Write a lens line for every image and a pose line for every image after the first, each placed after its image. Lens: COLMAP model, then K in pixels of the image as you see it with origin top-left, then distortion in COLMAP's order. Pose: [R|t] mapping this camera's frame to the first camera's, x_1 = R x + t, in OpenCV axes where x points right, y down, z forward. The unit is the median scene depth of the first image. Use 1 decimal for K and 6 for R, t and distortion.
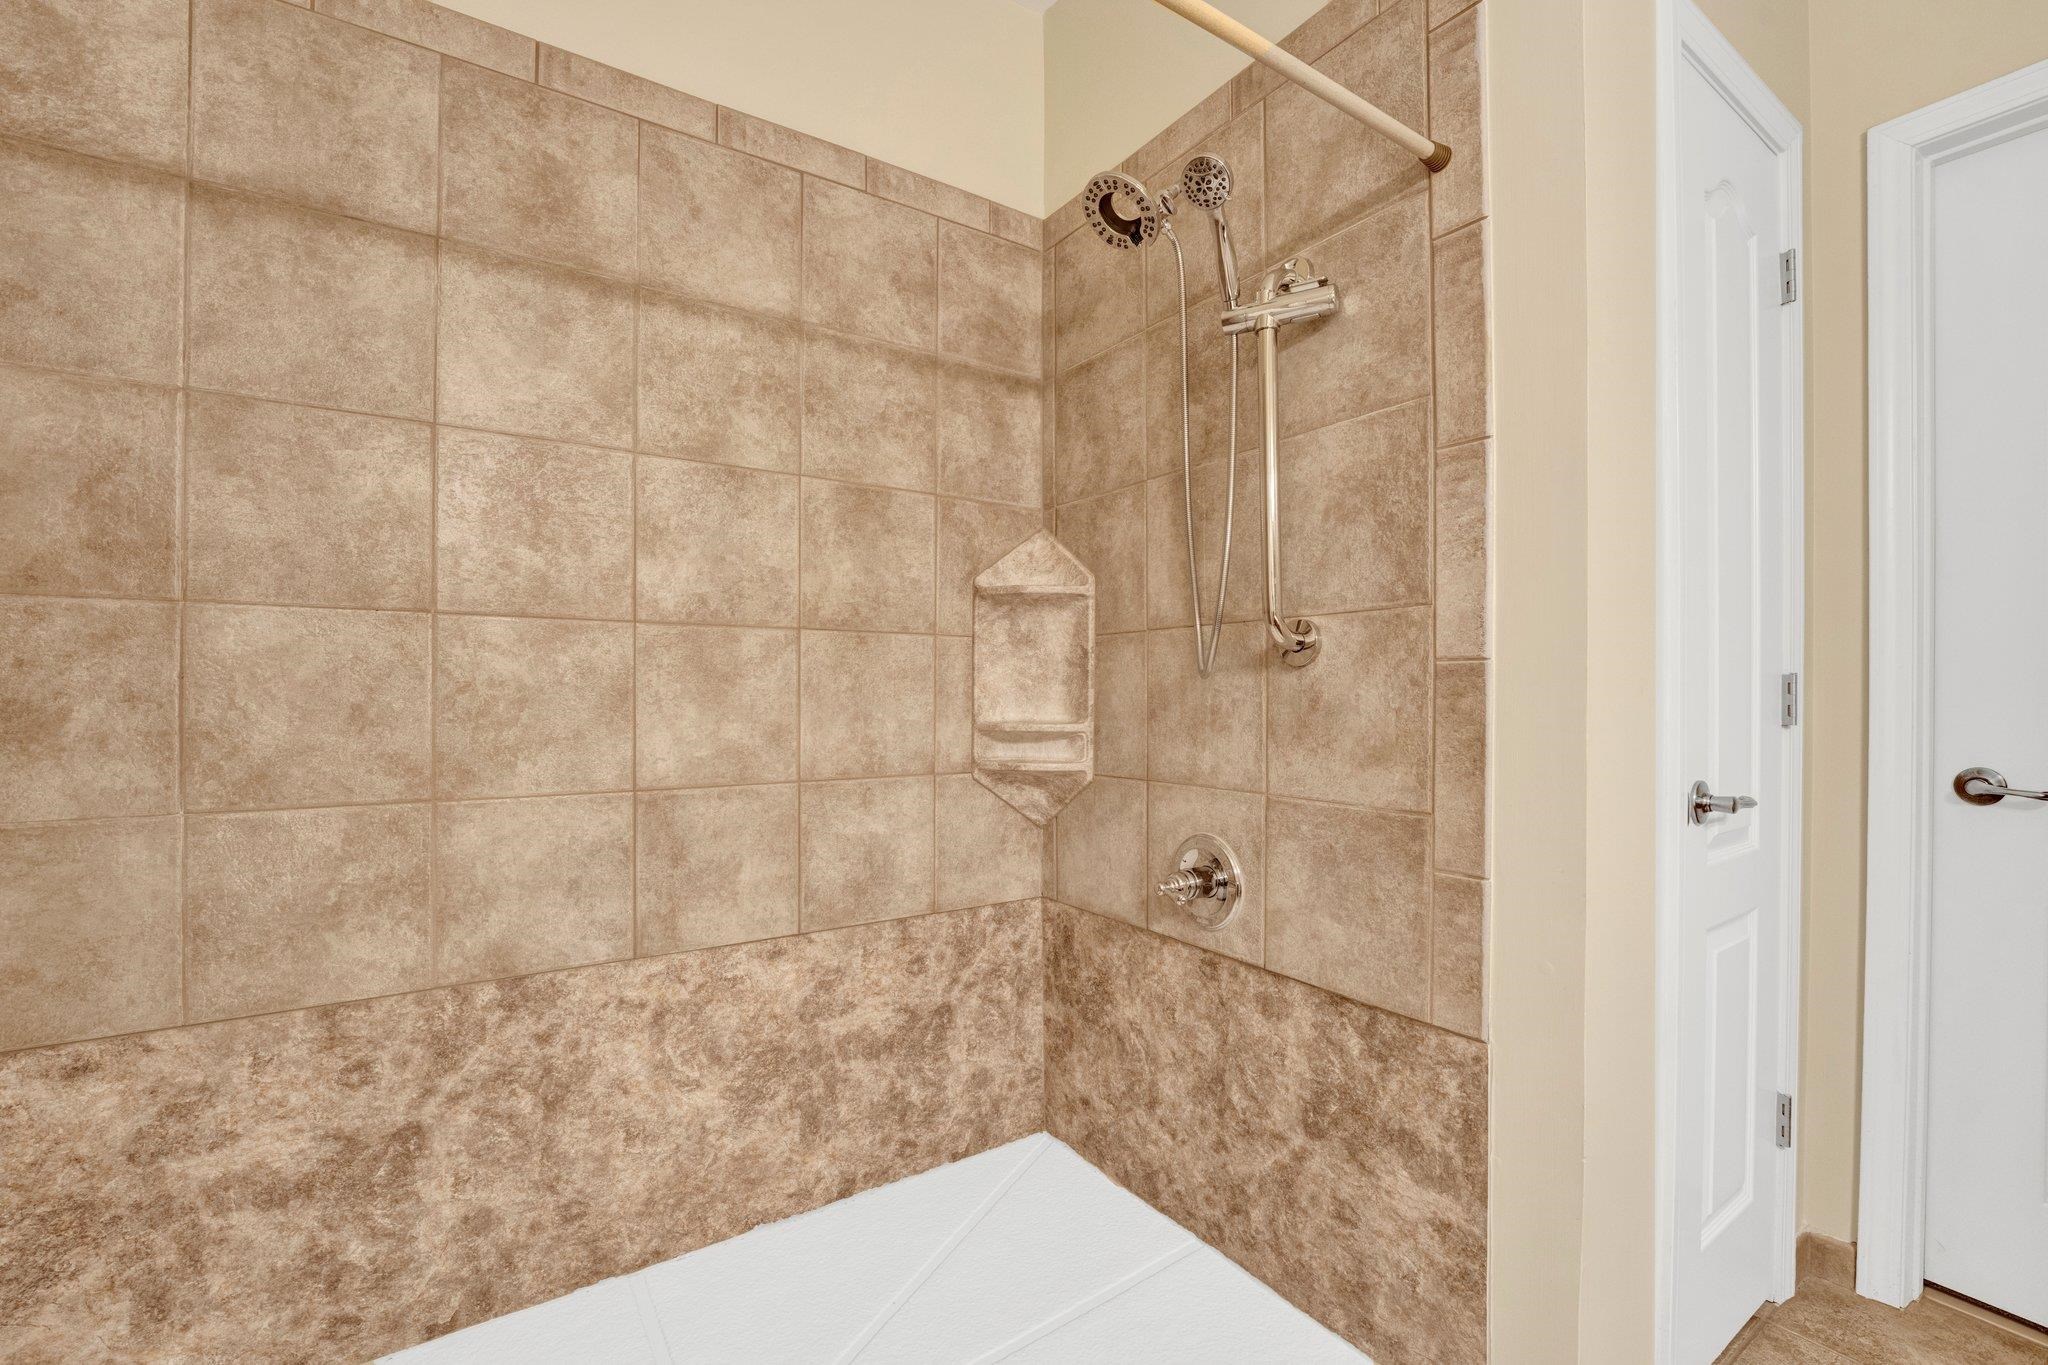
lens RADIAL K [[880.8, 0, 972.2], [0, 880.8, 690.5], [0, 0, 1]] dist [-0.022480, 0.002111]
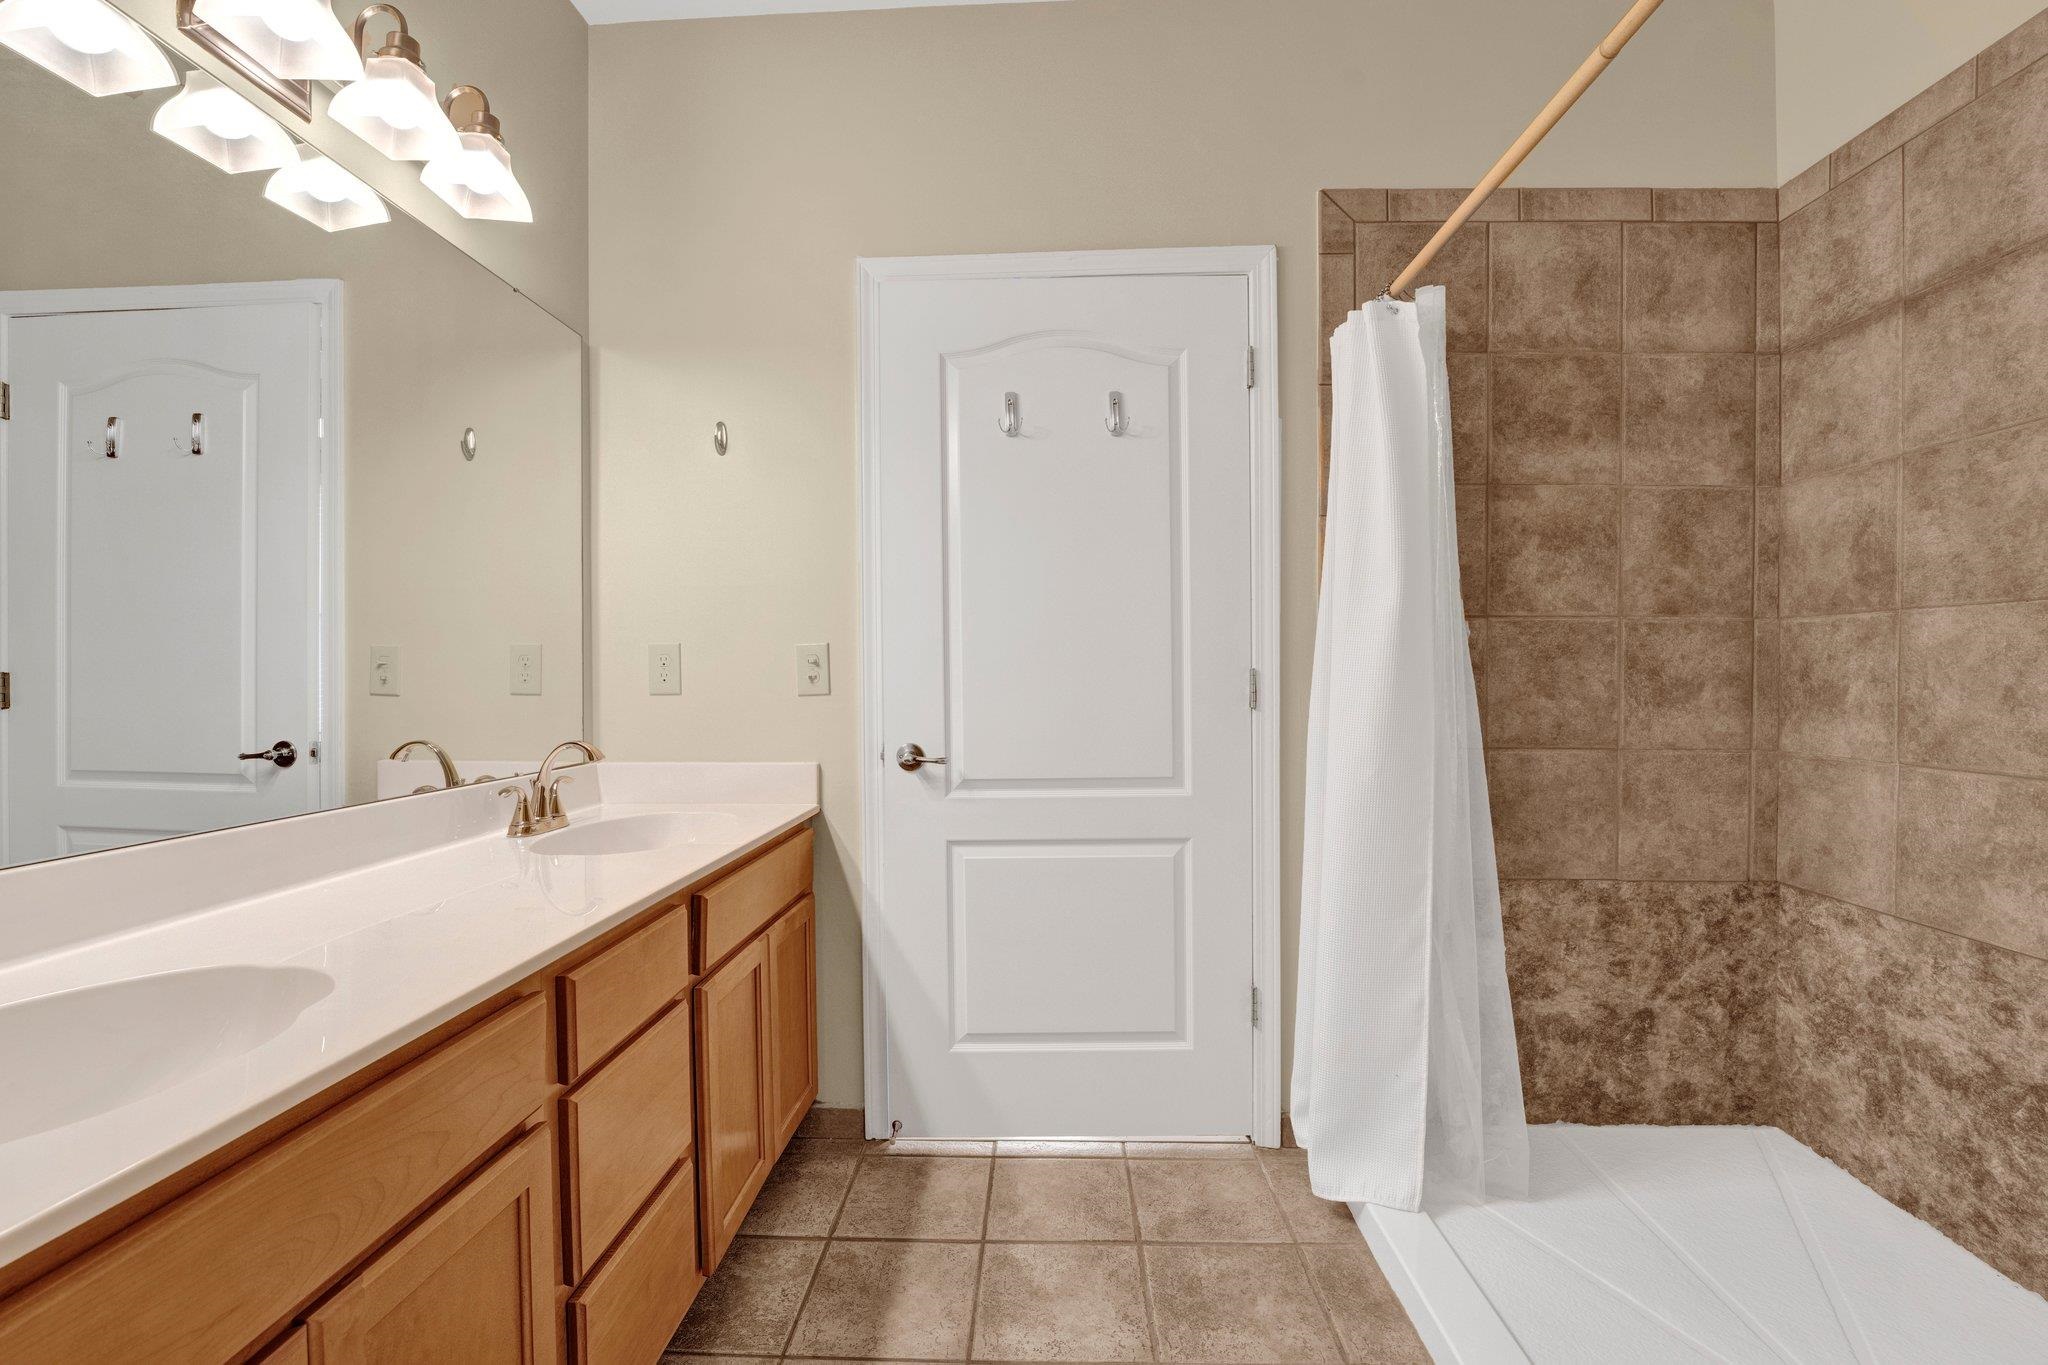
lens RADIAL K [[880.8, 0, 1029.0], [0, 880.8, 681.7], [0, 0, 1]] dist [-0.022480, 0.002111]
pose [[-0.577950, 0.008354, -0.816029, 1.012700], [0.002806, 0.999962, 0.008250, -0.003548], [0.816067, 0.002479, -0.577952, 0.661209]]
